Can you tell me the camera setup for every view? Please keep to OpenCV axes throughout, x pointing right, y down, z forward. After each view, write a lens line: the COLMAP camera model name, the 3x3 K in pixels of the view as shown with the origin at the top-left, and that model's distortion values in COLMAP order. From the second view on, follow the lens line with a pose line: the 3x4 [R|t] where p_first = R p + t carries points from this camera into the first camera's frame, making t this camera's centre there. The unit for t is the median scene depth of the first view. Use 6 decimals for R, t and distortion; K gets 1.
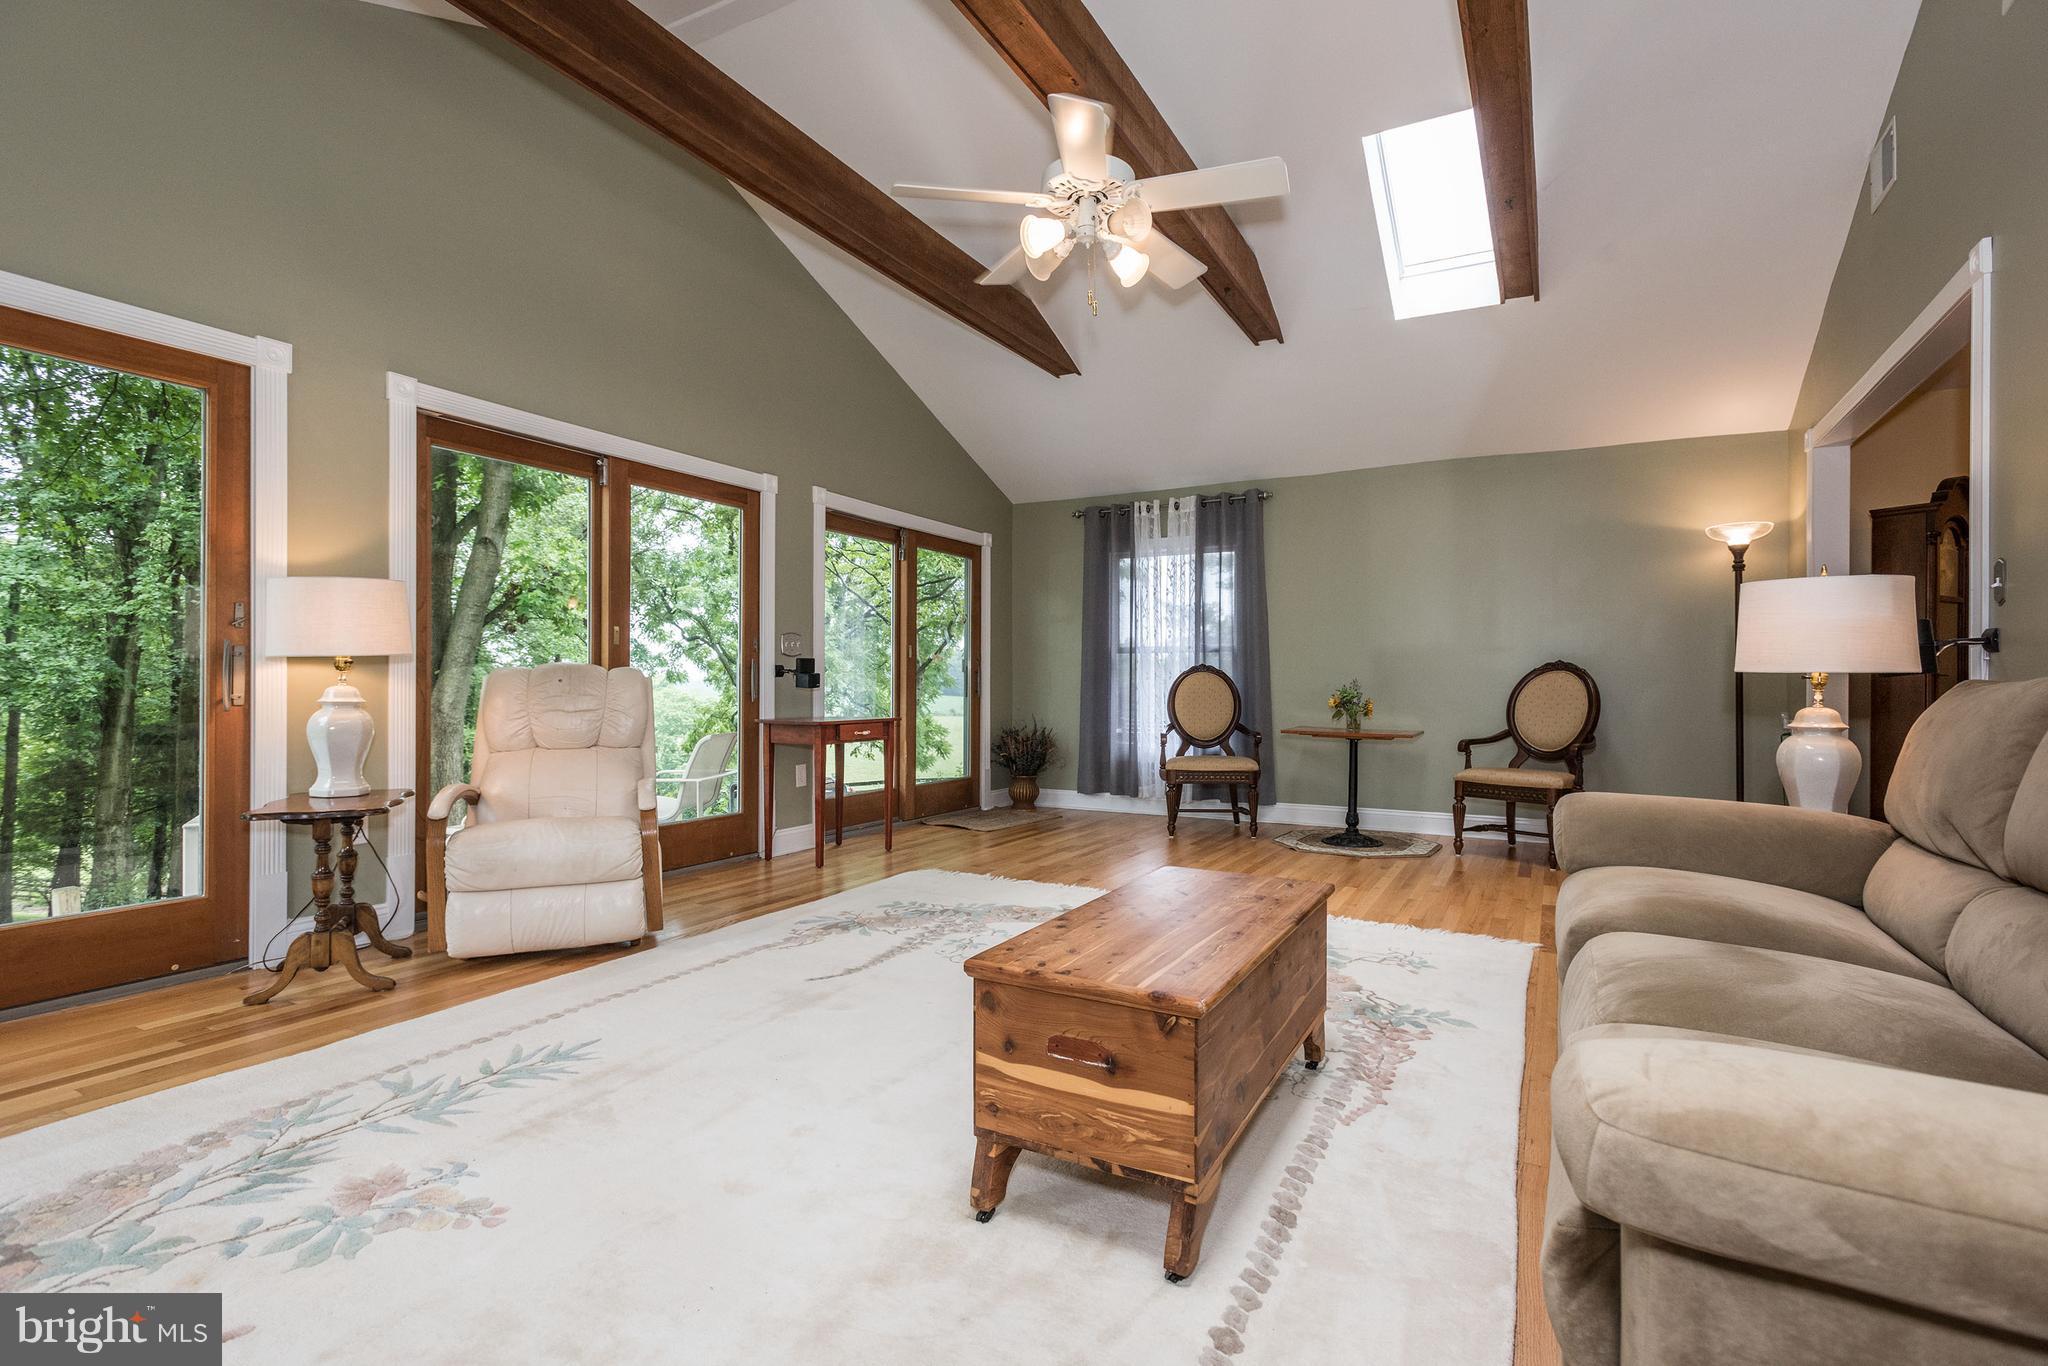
lens RADIAL K [[960.7, 0, 1034.5], [0, 960.7, 671.6], [0, 0, 1]] dist [0.018263, -0.004564]
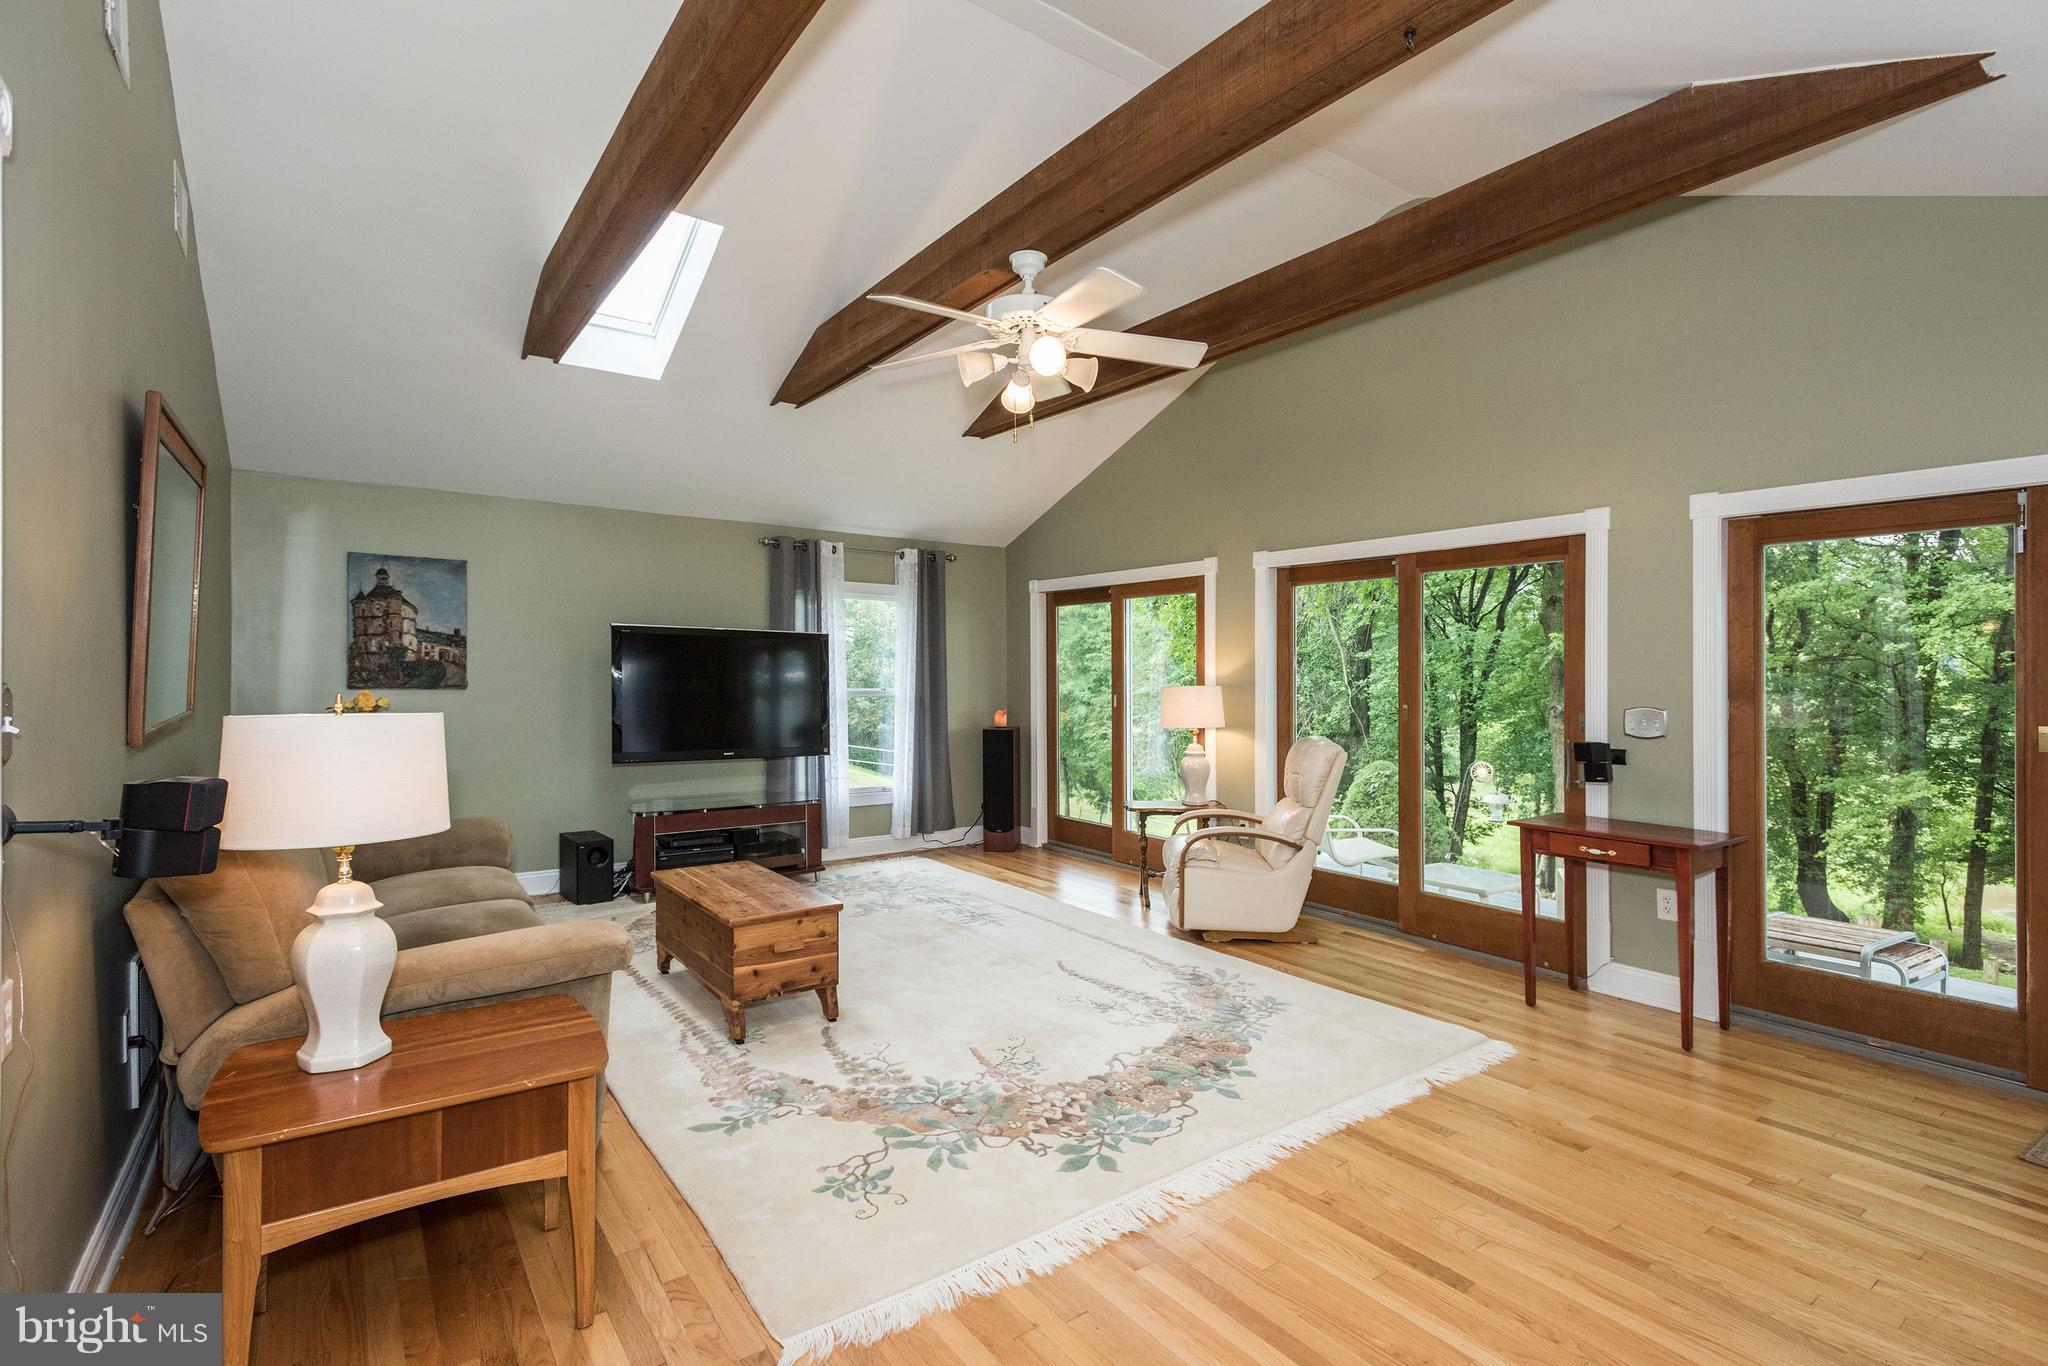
lens RADIAL K [[960.7, 0, 1033.0], [0, 960.7, 684.8], [0, 0, 1]] dist [0.018263, -0.004564]
pose [[-0.421254, -0.008382, -0.906904, 0.982912], [-0.014751, 0.999888, -0.002390, -0.081573], [0.906823, 0.012371, -0.421330, 1.402499]]
